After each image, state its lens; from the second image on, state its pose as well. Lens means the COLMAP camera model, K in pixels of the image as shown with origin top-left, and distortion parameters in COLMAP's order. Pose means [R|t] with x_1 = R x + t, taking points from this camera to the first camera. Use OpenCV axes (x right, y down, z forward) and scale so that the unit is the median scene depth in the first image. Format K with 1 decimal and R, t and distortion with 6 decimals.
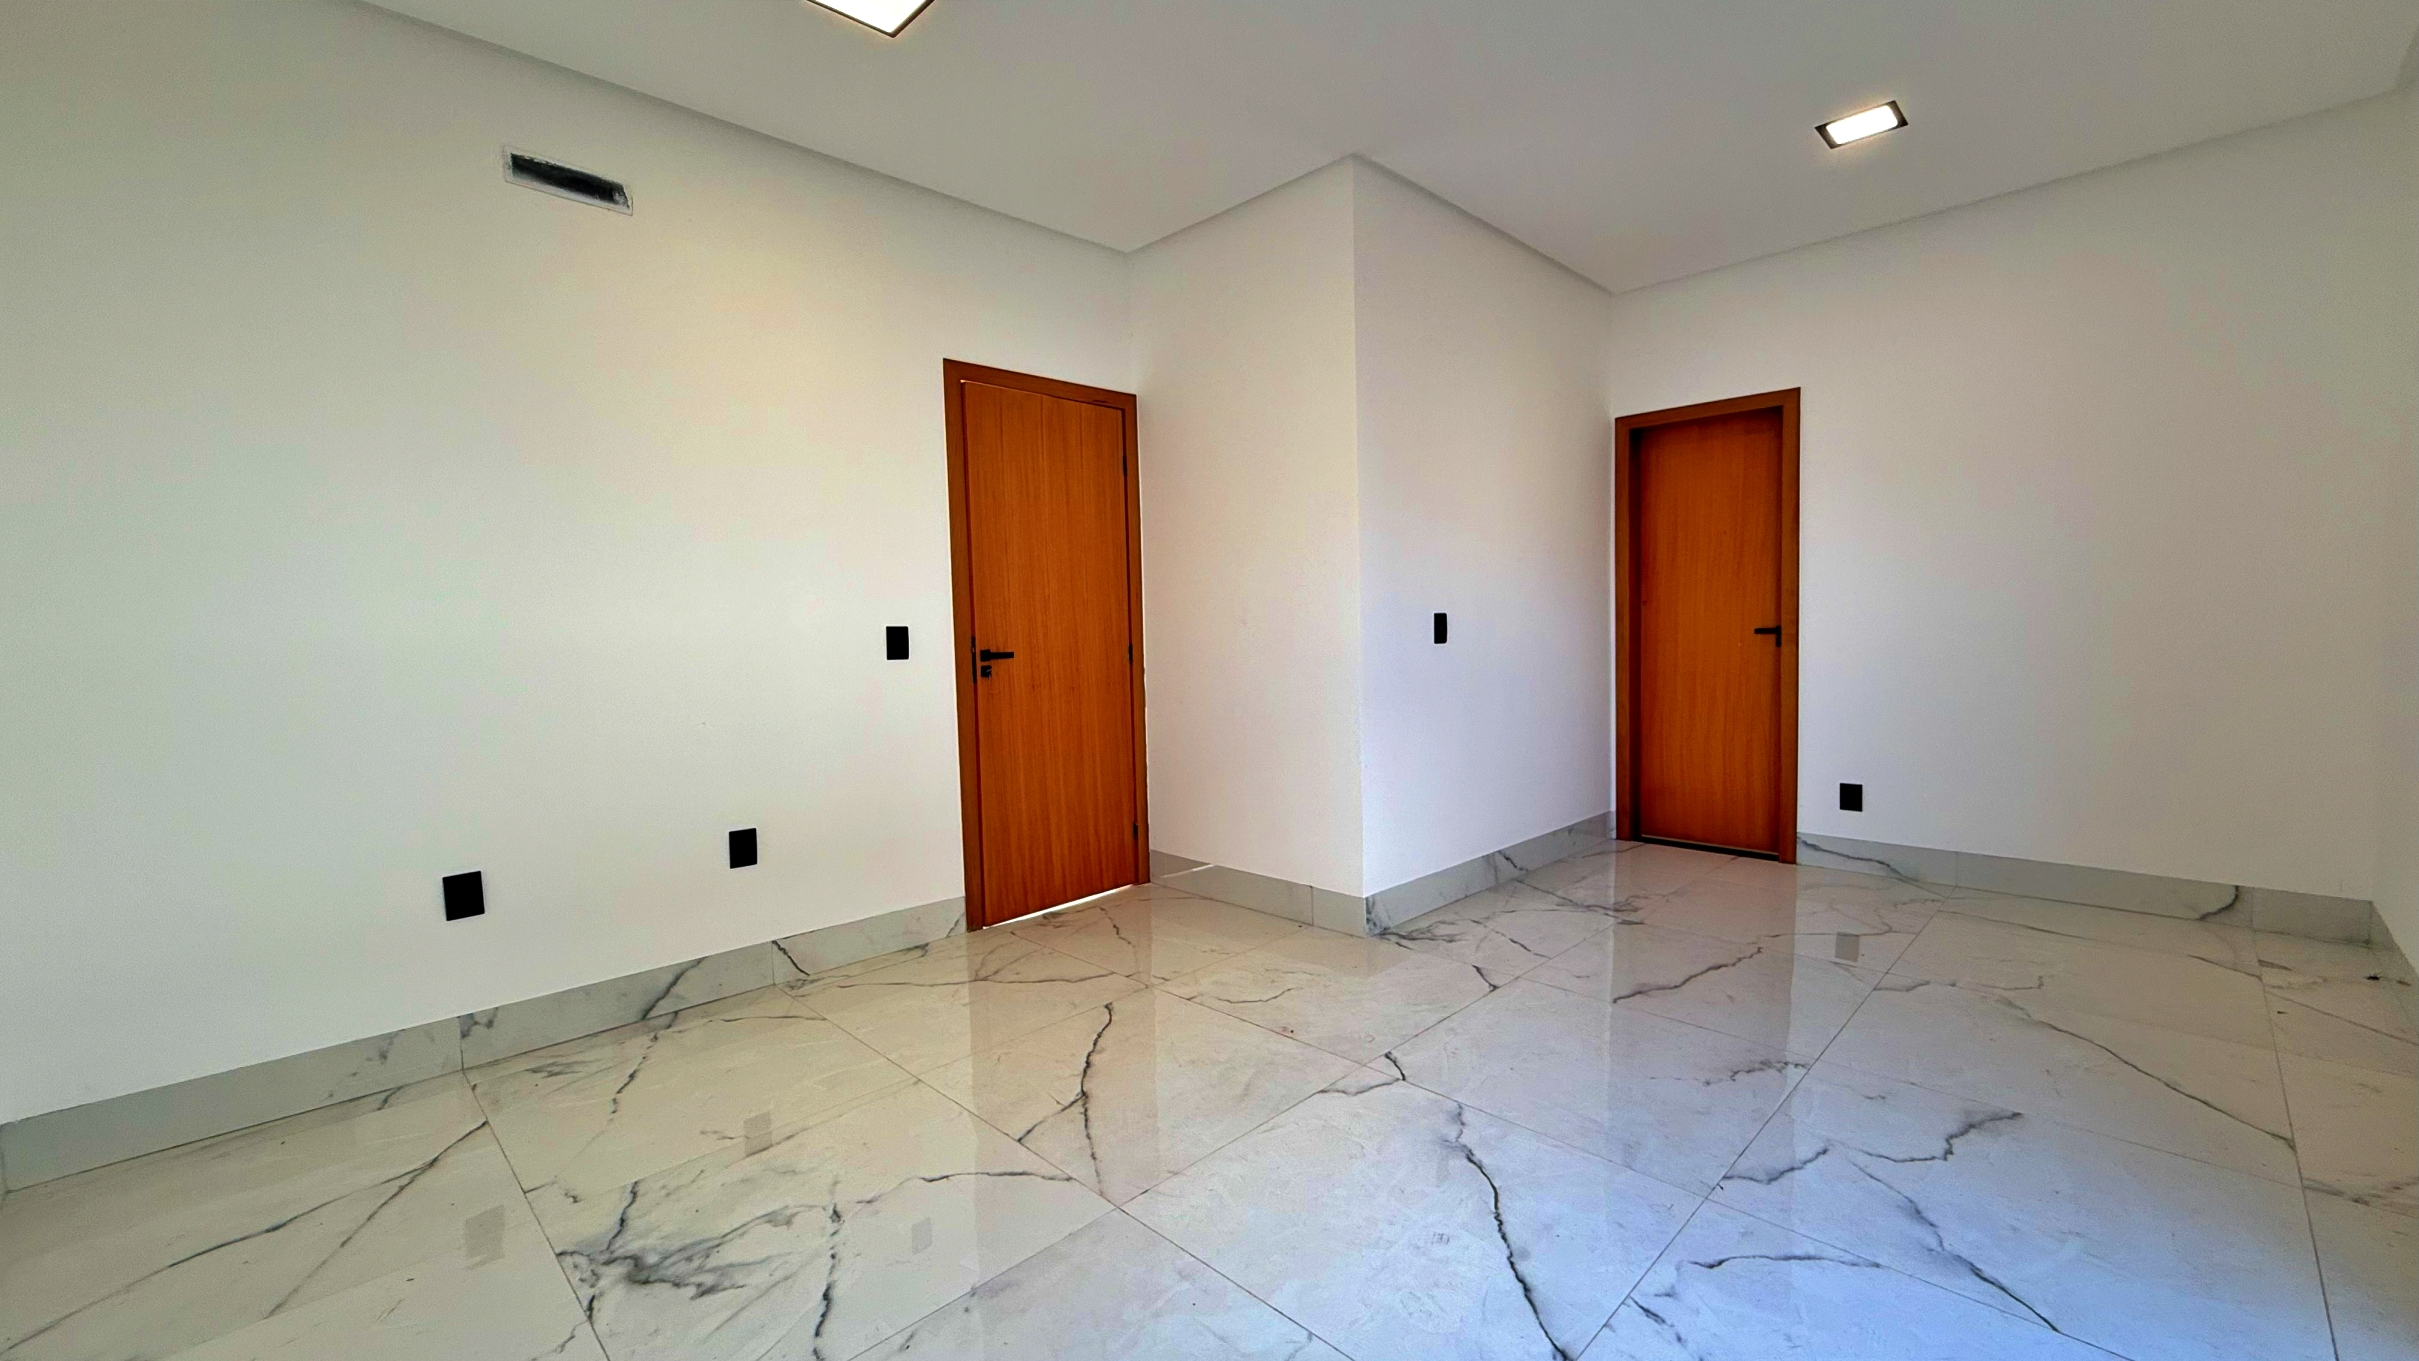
lens RADIAL K [[967.1, 0, 1201.1], [0, 967.1, 680.5], [0, 0, 1]] dist [-0.000161, 0.000359]
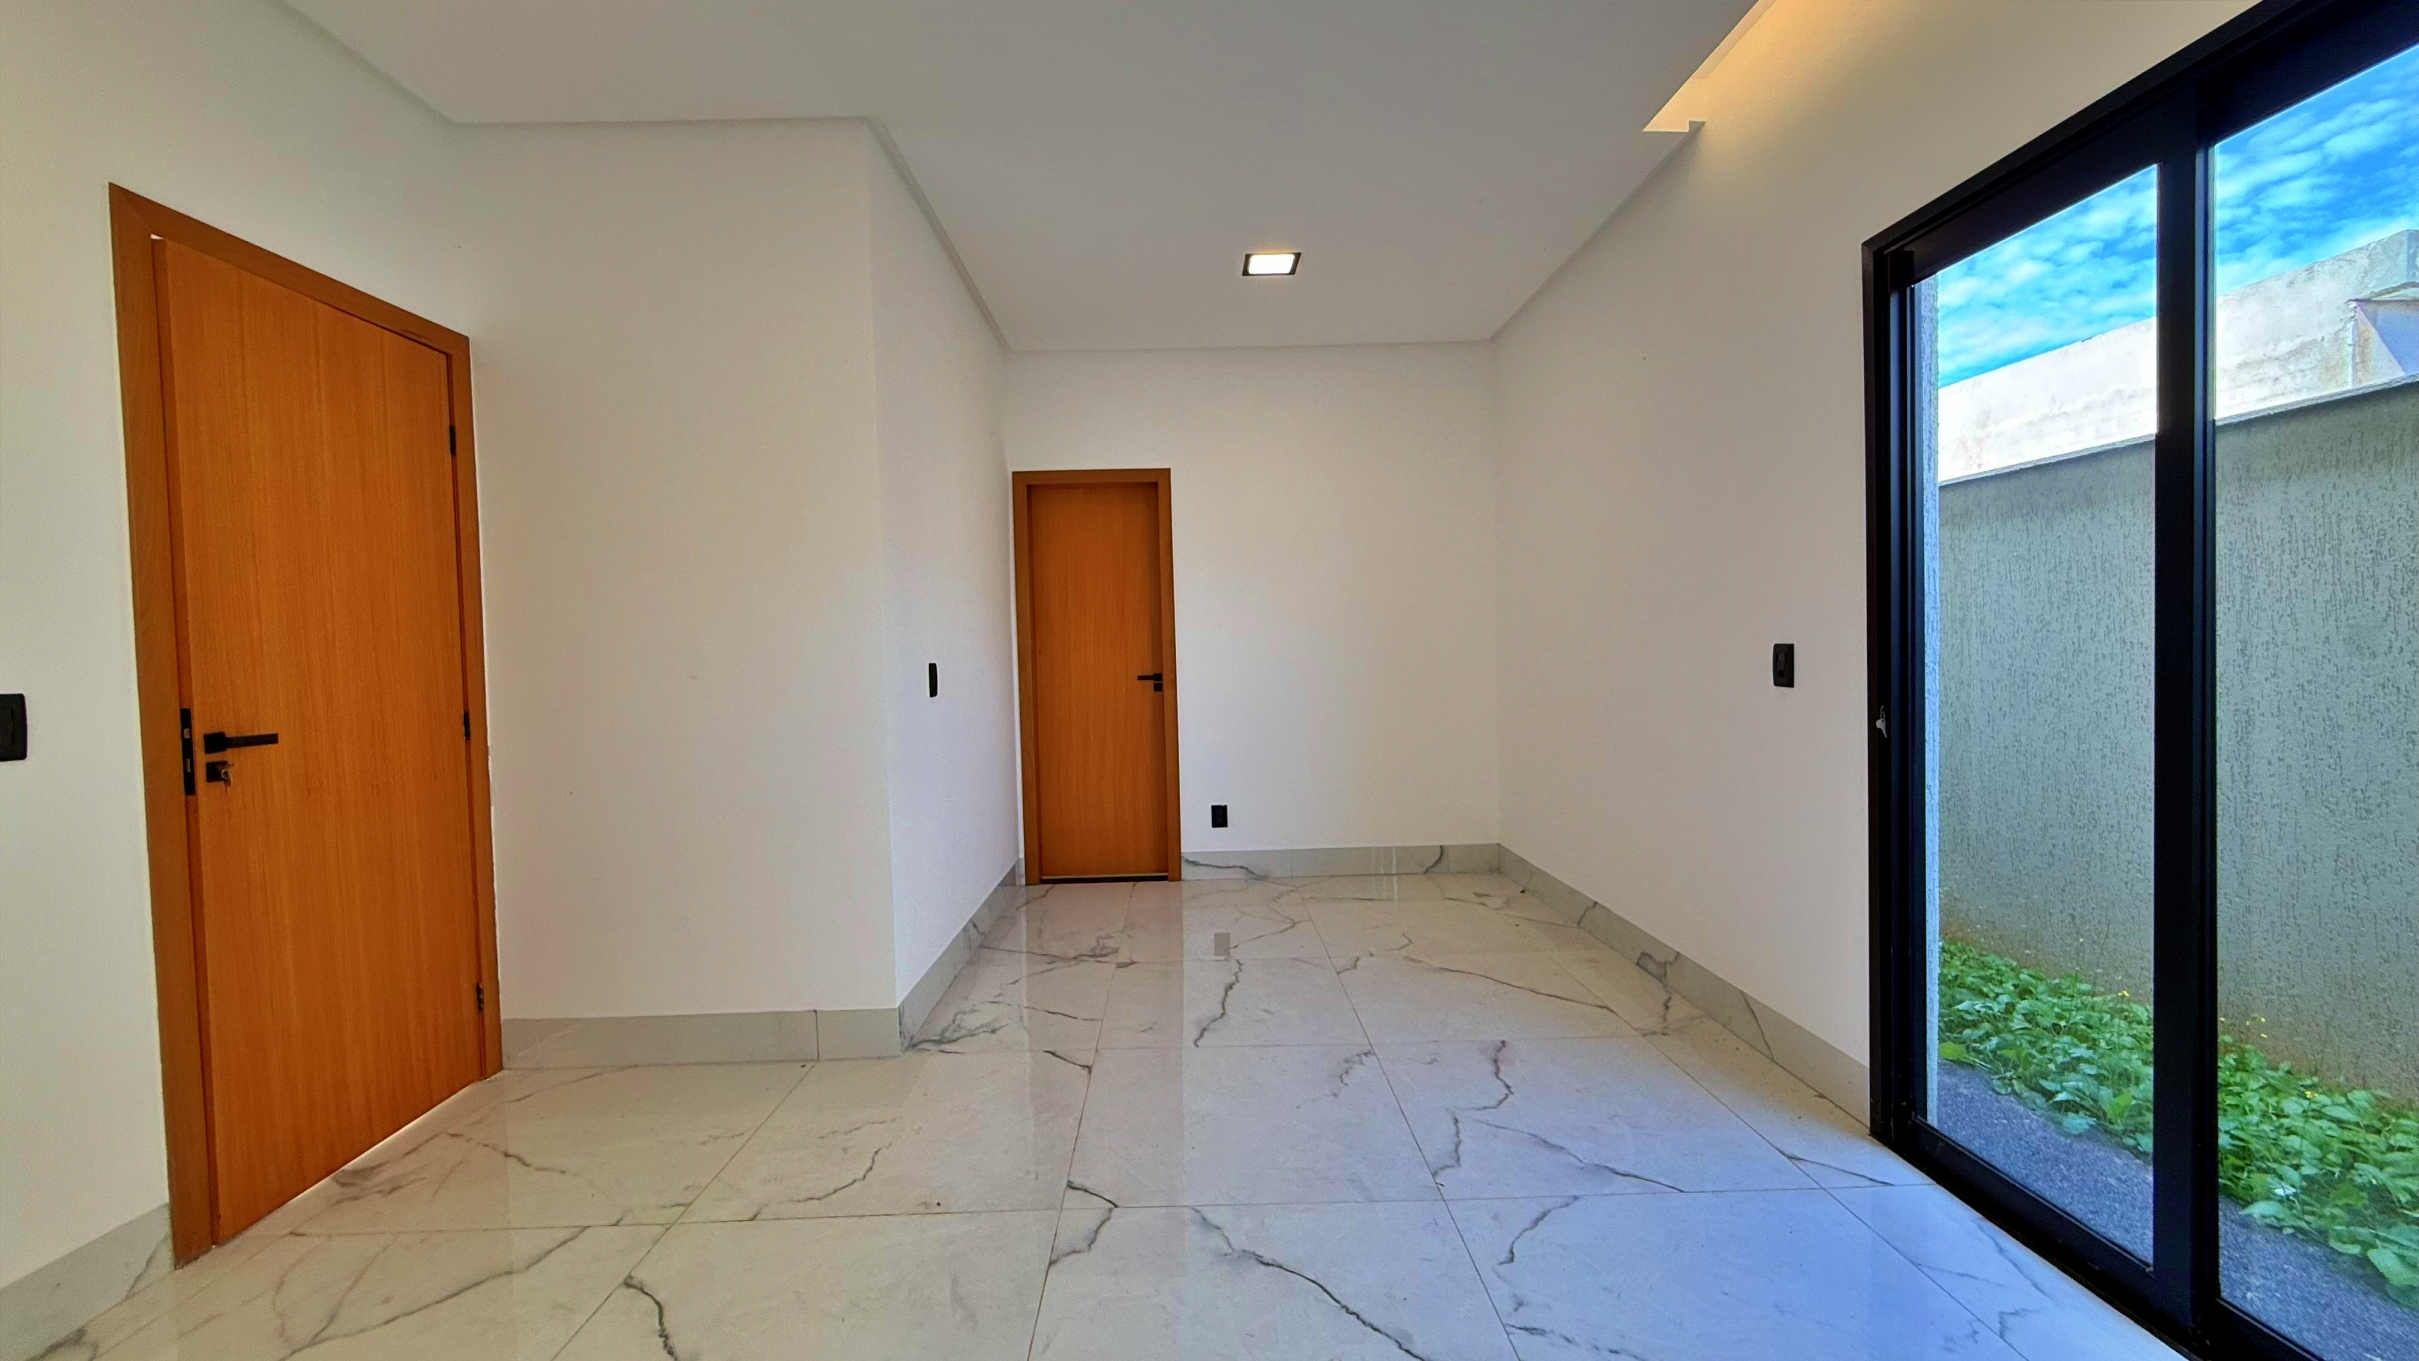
lens RADIAL K [[967.1, 0, 1202.8], [0, 967.1, 680.1], [0, 0, 1]] dist [-0.000161, 0.000359]
pose [[0.693531, -0.015769, 0.720254, -0.220647], [0.052566, 0.998203, -0.028761, -0.015244], [-0.718507, 0.057807, 0.693114, 0.205888]]
